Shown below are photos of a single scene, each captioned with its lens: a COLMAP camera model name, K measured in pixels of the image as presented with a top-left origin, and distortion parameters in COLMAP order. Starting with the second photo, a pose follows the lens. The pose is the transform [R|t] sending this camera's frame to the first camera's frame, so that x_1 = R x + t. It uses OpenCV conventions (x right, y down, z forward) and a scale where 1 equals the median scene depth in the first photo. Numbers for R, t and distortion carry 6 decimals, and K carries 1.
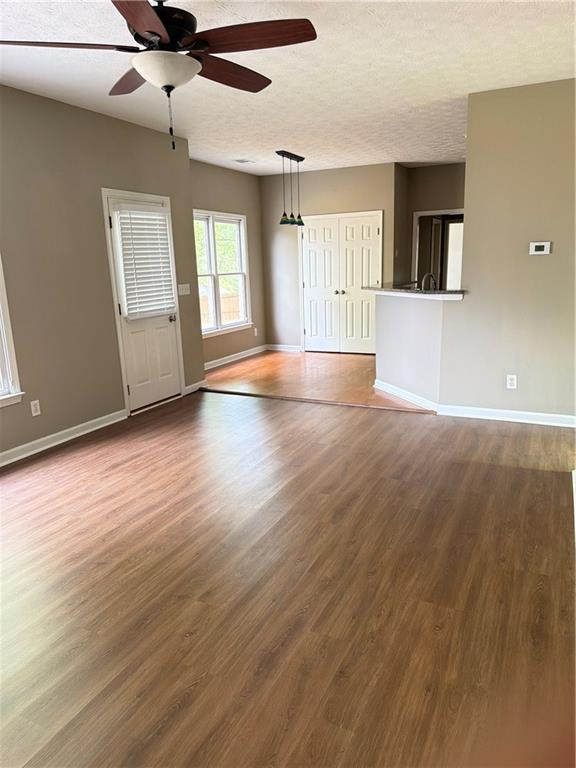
lens RADIAL K [[542.7, 0, 286.3], [0, 542.7, 386.3], [0, 0, 1]] dist [0.002510, -0.009514]
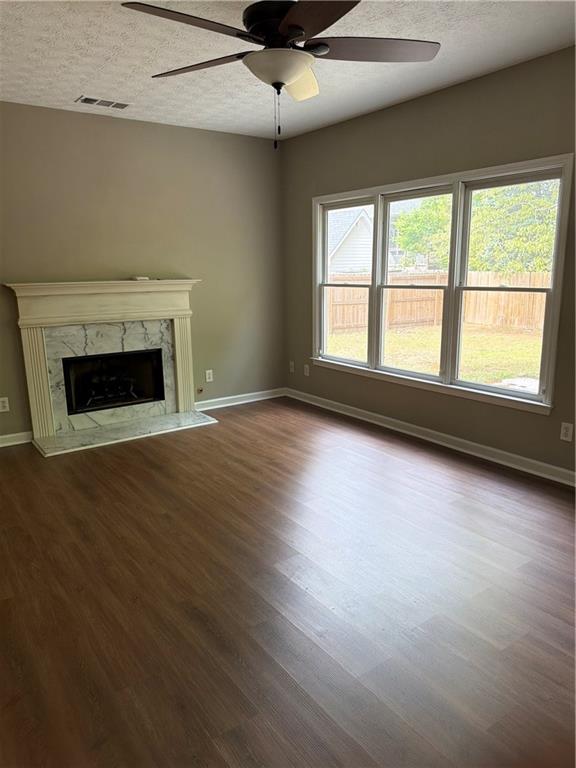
lens RADIAL K [[542.7, 0, 287.6], [0, 542.7, 381.7], [0, 0, 1]] dist [0.002510, -0.009514]
pose [[-0.464093, 0.235834, -0.853815, 0.684953], [-0.187543, 0.915893, 0.354920, -0.392287], [0.865705, 0.324843, -0.380830, 1.474400]]
